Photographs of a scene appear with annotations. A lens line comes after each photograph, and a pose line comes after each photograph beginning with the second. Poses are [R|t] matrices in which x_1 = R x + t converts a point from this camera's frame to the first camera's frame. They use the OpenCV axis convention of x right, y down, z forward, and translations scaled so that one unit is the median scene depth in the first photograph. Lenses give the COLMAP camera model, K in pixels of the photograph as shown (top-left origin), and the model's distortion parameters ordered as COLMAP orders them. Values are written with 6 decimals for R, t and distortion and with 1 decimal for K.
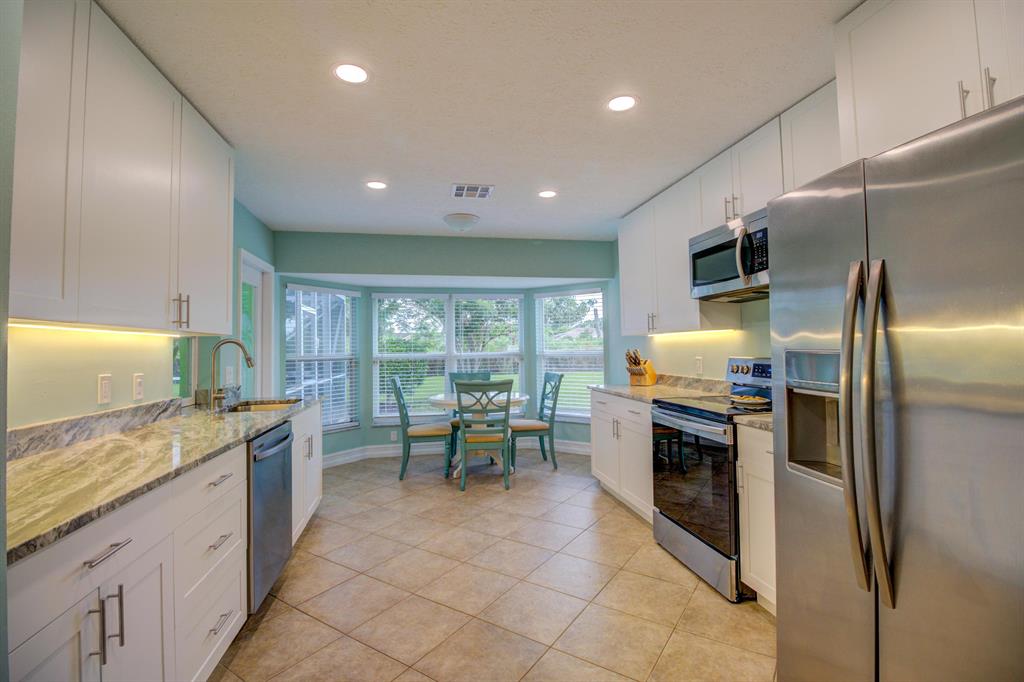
lens RADIAL K [[468.4, 0, 516.1], [0, 468.4, 331.9], [0, 0, 1]] dist [-0.001398, -0.016627]
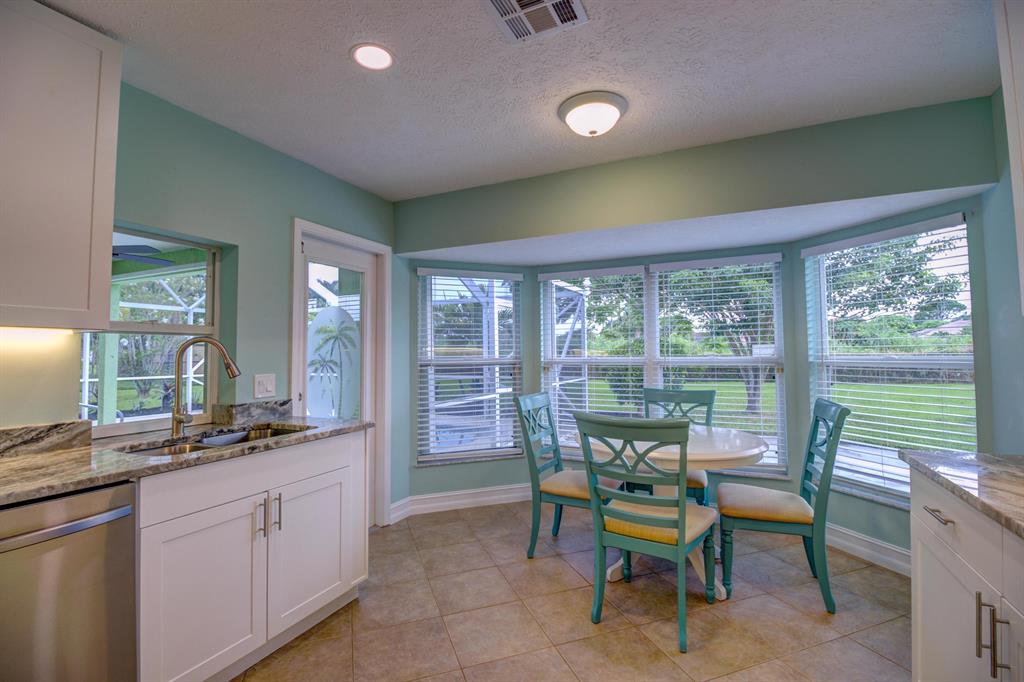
lens RADIAL K [[468.4, 0, 516.1], [0, 468.4, 331.9], [0, 0, 1]] dist [-0.001398, -0.016627]
pose [[0.802011, -0.020455, -0.596959, 0.115579], [0.019825, 0.999774, -0.007622, 0.014234], [0.596980, -0.005722, 0.802235, 0.461168]]
